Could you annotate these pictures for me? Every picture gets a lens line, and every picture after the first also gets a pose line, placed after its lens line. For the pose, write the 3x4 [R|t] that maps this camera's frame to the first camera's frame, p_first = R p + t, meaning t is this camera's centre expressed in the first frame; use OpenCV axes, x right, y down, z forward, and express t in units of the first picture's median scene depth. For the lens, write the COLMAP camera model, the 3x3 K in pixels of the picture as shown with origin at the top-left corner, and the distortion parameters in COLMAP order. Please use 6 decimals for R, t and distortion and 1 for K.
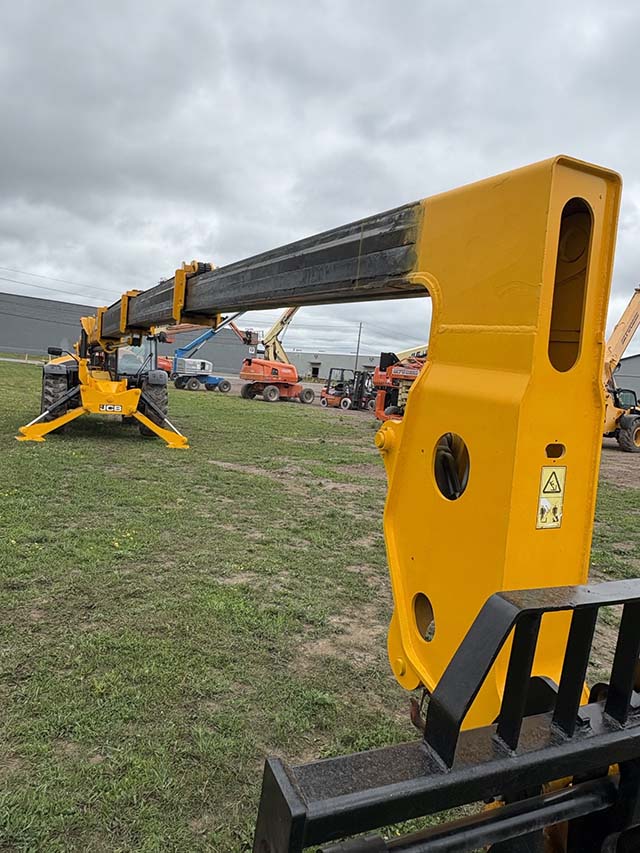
lens RADIAL K [[595.8, 0, 320.0], [0, 595.8, 426.5], [0, 0, 1]] dist [0.008360, 0.002353]
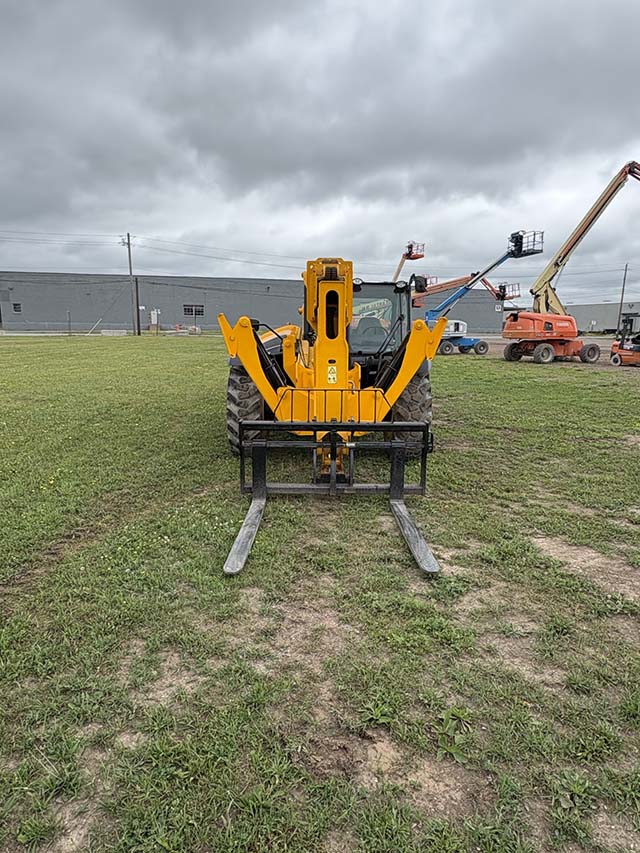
lens RADIAL K [[532.4, 0, 320.0], [0, 532.4, 426.5], [0, 0, 1]] dist [-0.001176, -0.000098]
pose [[0.907947, -0.006786, -0.419030, -0.134581], [0.039958, 0.996716, 0.070437, -0.045718], [0.417175, -0.080697, 0.905236, 0.480299]]
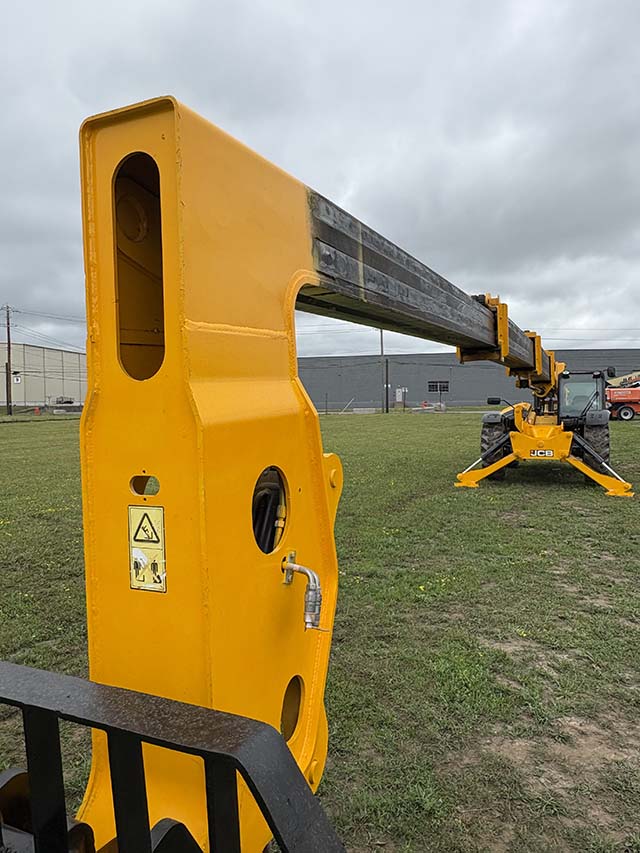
lens RADIAL K [[595.8, 0, 320.0], [0, 595.8, 426.5], [0, 0, 1]] dist [0.008360, 0.002353]
pose [[0.660151, -0.072602, -0.747616, 0.123611], [0.012743, 0.996257, -0.085496, 0.003836], [0.751025, 0.046914, 0.658605, 0.075080]]
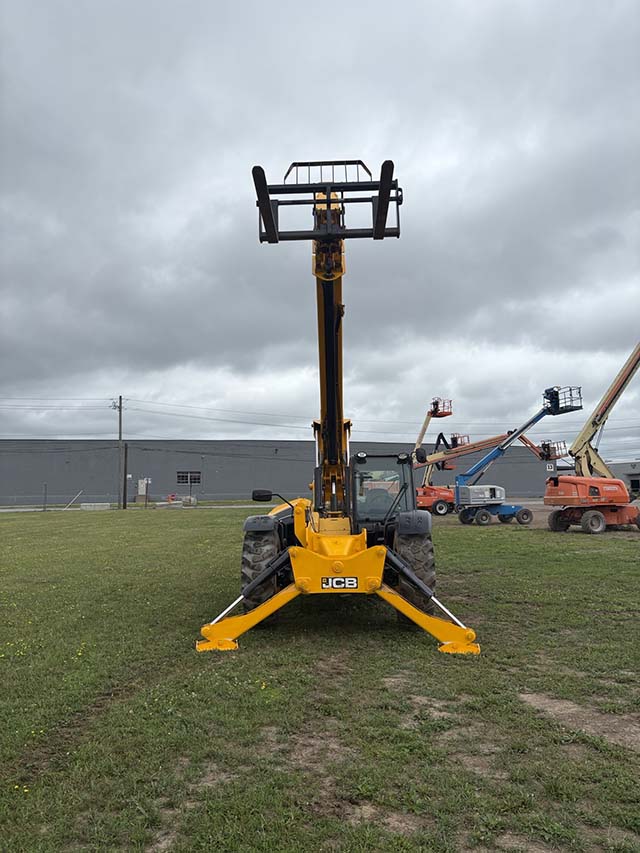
lens RADIAL K [[652.0, 0, 320.0], [0, 652.0, 426.5], [0, 0, 1]] dist [0.028819, -0.002946]
pose [[0.894615, -0.145173, -0.422598, -0.063801], [0.056298, 0.974835, -0.215701, -0.038030], [0.443277, 0.169179, 0.880275, 0.347714]]
